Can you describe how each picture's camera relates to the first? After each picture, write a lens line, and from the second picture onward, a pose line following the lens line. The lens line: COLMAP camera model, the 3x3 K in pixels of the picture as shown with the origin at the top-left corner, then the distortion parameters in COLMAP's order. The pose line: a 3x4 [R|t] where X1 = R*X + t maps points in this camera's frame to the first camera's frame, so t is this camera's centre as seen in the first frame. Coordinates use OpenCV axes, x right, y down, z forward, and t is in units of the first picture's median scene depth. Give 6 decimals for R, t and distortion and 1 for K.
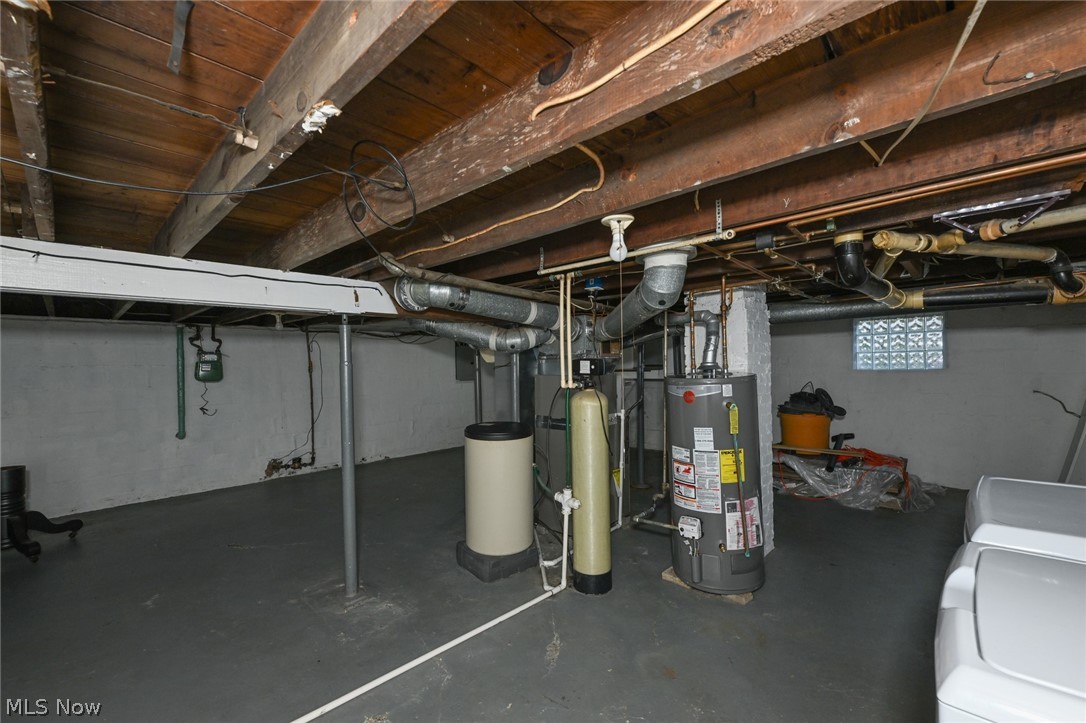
lens RADIAL K [[446.7, 0, 543.0], [0, 446.7, 361.5], [0, 0, 1]] dist [0.001646, 0.000257]
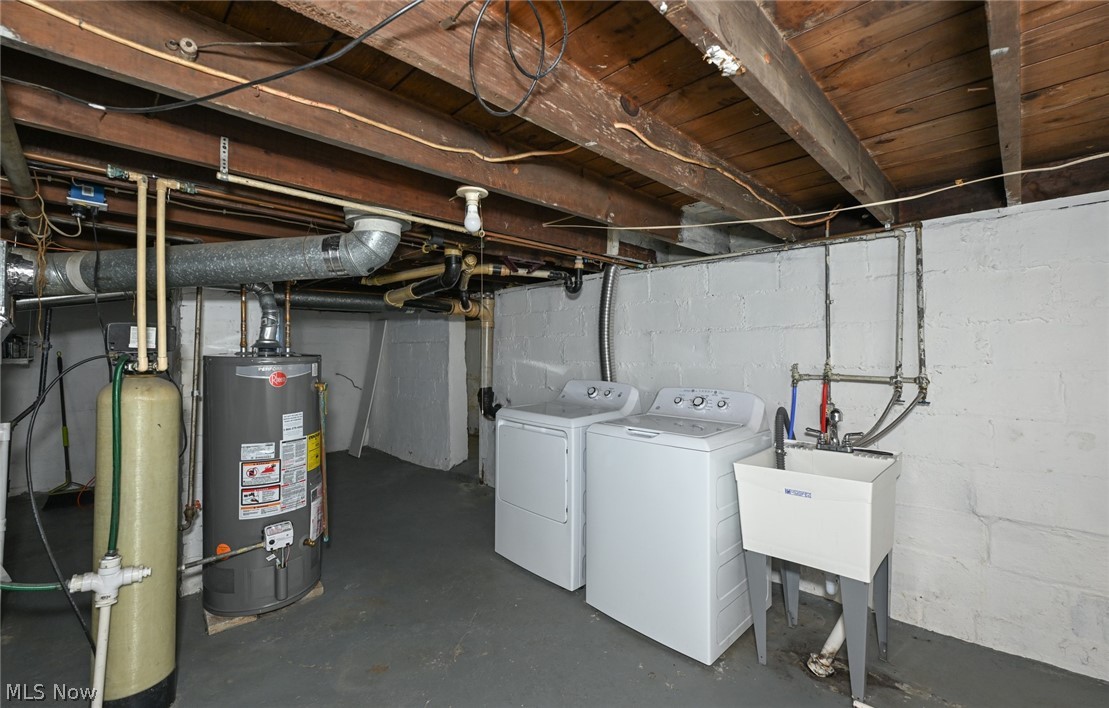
lens RADIAL K [[458.1, 0, 549.3], [0, 458.1, 336.1], [0, 0, 1]] dist [-0.000602, 0.000012]
pose [[0.056404, 0.054687, 0.996909, -0.520266], [-0.003272, 0.998504, -0.054589, 0.045647], [-0.998403, -0.000183, 0.056499, 0.455399]]
